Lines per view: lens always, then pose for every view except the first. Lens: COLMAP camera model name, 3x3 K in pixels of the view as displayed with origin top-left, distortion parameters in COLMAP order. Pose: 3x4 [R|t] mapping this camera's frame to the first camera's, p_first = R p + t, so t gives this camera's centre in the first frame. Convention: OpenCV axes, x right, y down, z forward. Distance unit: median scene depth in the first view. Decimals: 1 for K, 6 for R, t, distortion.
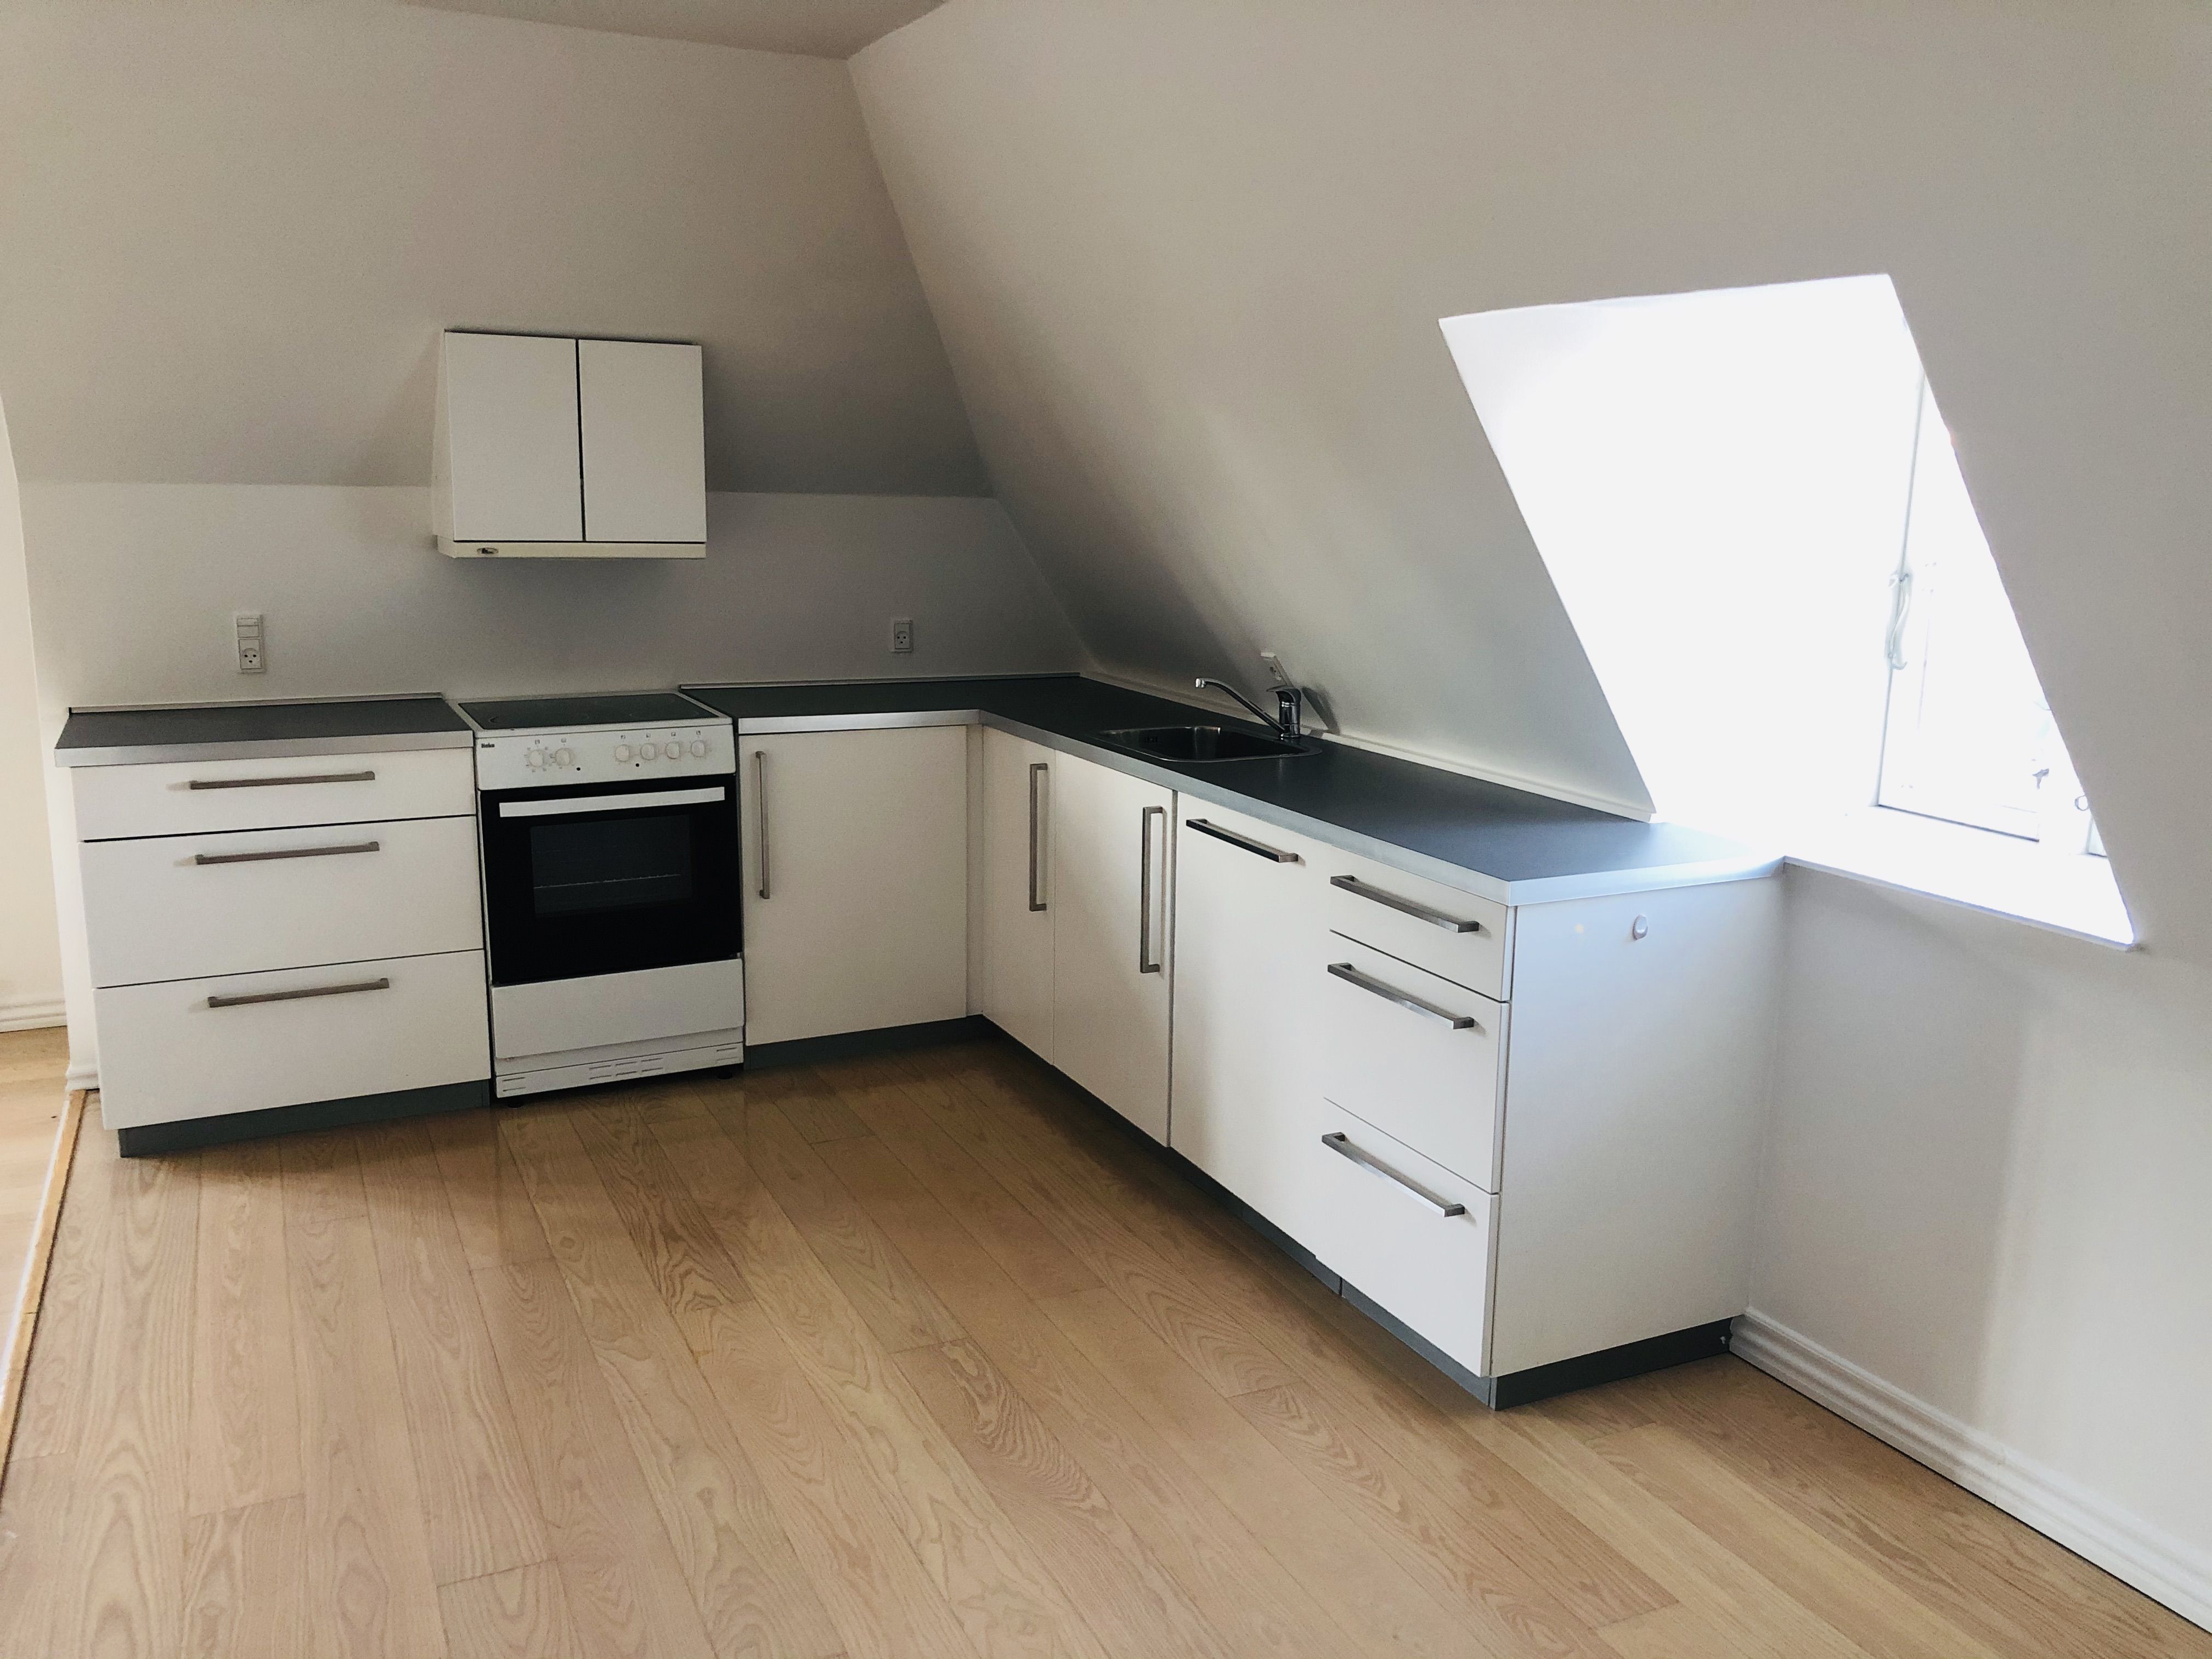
lens RADIAL K [[1855.3, 0, 1088.6], [0, 1855.3, 848.5], [0, 0, 1]] dist [0.055844, -0.017103]
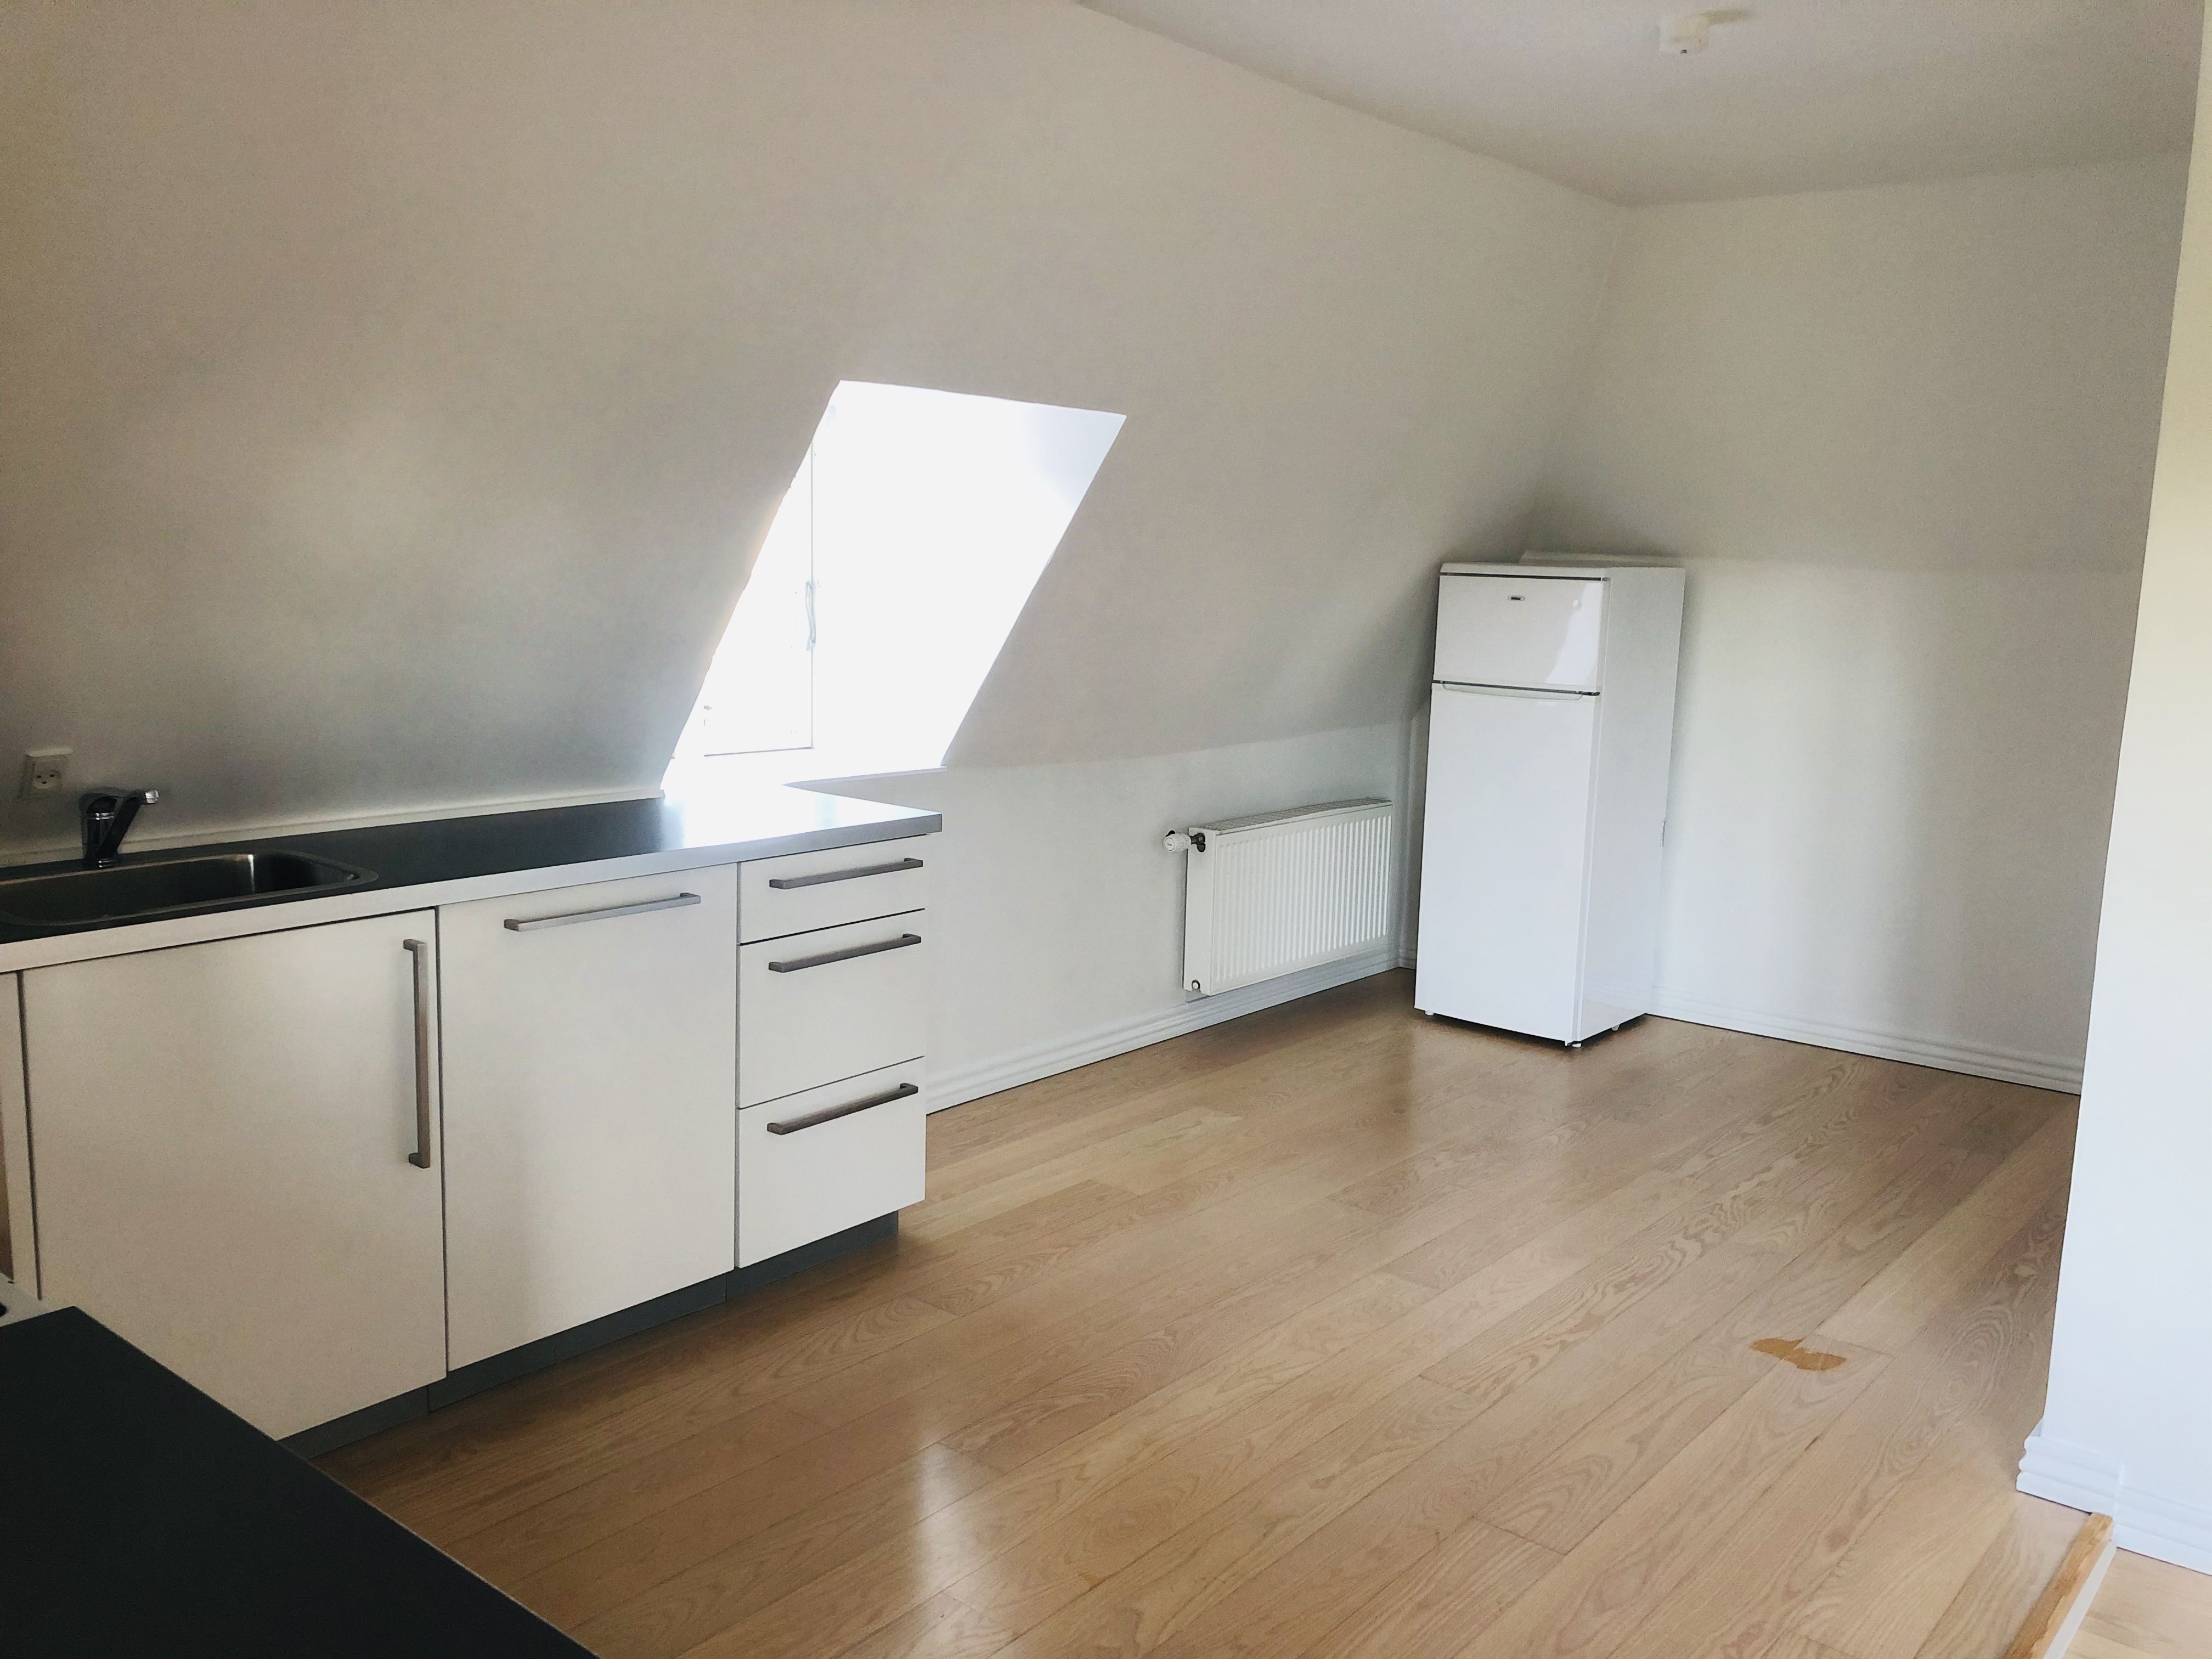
lens RADIAL K [[1855.3, 0, 1083.1], [0, 1855.3, 825.2], [0, 0, 1]] dist [0.055844, -0.017103]
pose [[-0.438208, -0.163605, 0.883859, -1.031555], [0.142566, 0.958200, 0.248048, -0.303893], [-0.887496, 0.234705, -0.396566, 1.455895]]
